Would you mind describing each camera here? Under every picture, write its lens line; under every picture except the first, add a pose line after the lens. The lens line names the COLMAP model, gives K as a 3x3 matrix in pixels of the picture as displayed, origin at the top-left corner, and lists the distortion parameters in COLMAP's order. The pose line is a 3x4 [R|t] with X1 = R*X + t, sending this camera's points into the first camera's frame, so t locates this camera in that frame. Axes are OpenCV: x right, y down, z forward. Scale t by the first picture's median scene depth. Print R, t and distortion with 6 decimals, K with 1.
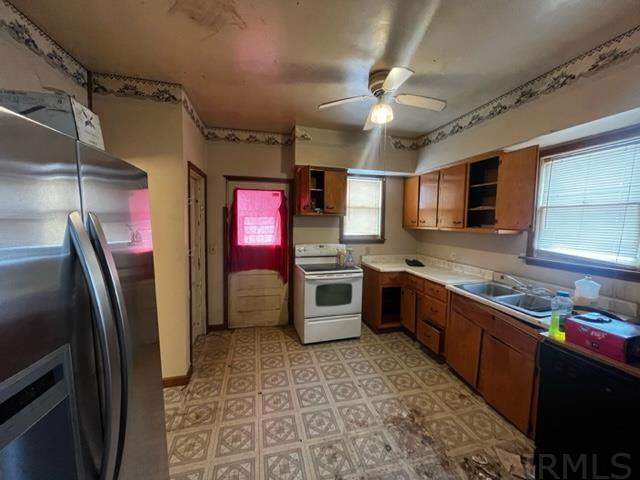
lens RADIAL K [[256.7, 0, 320.4], [0, 256.7, 239.3], [0, 0, 1]] dist [0.004457, 0.000264]
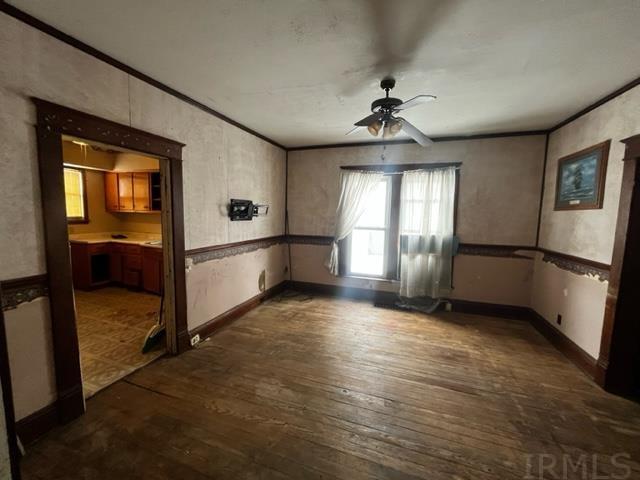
lens RADIAL K [[256.7, 0, 315.8], [0, 256.7, 229.8], [0, 0, 1]] dist [0.004457, 0.000264]
pose [[0.550559, -0.071829, 0.831700, -0.209615], [0.049584, 0.997346, 0.053311, 0.037855], [-0.833322, 0.011888, 0.552660, -0.683594]]
